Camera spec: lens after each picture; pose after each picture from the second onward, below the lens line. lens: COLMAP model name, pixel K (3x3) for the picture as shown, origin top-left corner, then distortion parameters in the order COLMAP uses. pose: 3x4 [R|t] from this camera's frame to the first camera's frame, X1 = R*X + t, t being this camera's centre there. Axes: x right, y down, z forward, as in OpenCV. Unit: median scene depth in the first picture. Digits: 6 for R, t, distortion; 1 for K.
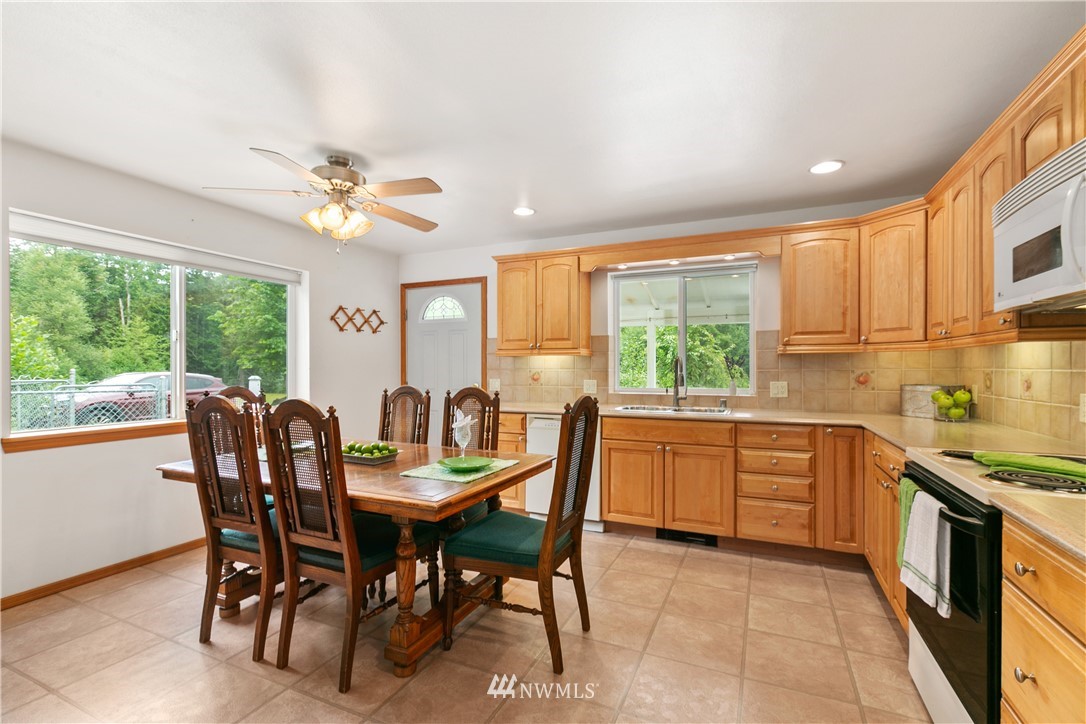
lens RADIAL K [[491.0, 0, 539.7], [0, 491.0, 364.9], [0, 0, 1]] dist [-0.001023, -0.001047]
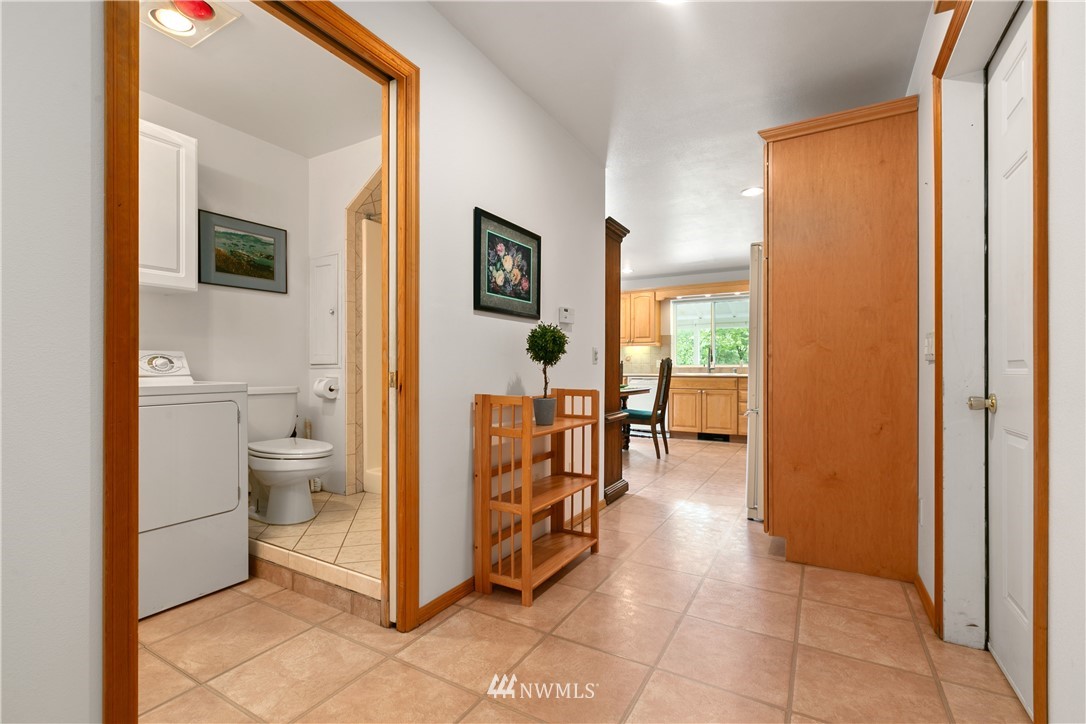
lens RADIAL K [[483.4, 0, 540.0], [0, 483.4, 367.0], [0, 0, 1]] dist [-0.000237, -0.000148]
pose [[0.995389, -0.000884, -0.095912, -0.202660], [0.000879, 1.000000, -0.000099, 0.067939], [0.095912, 0.000015, 0.995390, -0.975007]]
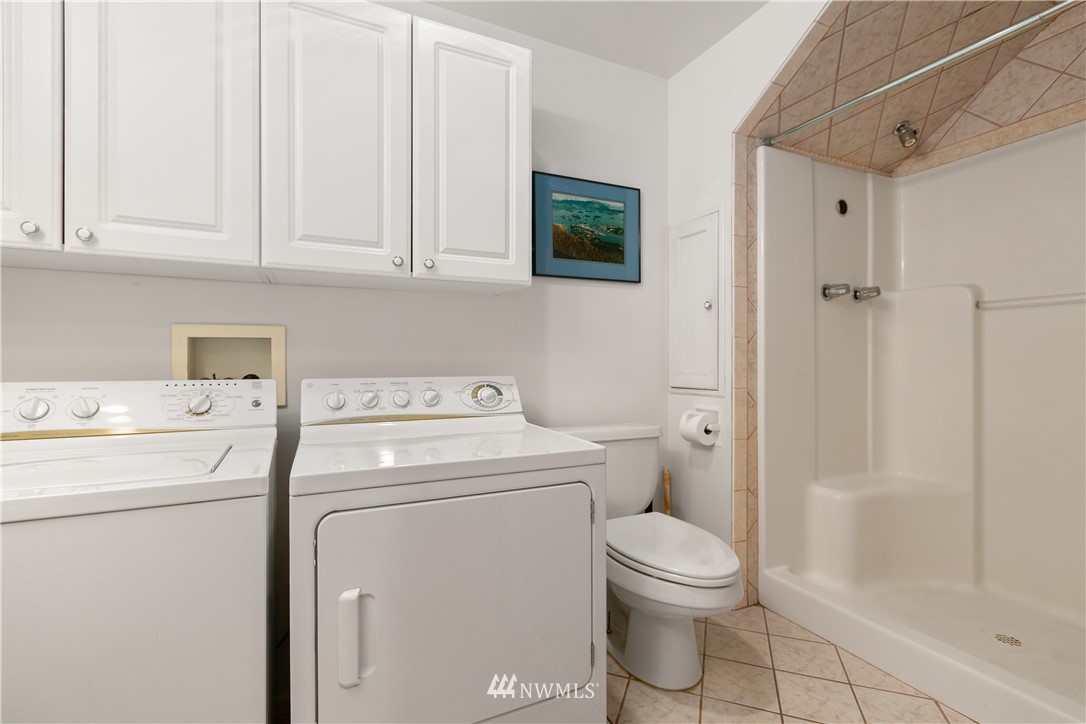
lens RADIAL K [[491.0, 0, 539.7], [0, 491.0, 364.9], [0, 0, 1]] dist [-0.001023, -0.001047]
pose [[0.762945, 0.005832, -0.646437, -0.357243], [-0.001193, 0.999970, 0.007613, 0.044363], [0.646462, -0.005037, 0.762929, -0.792579]]
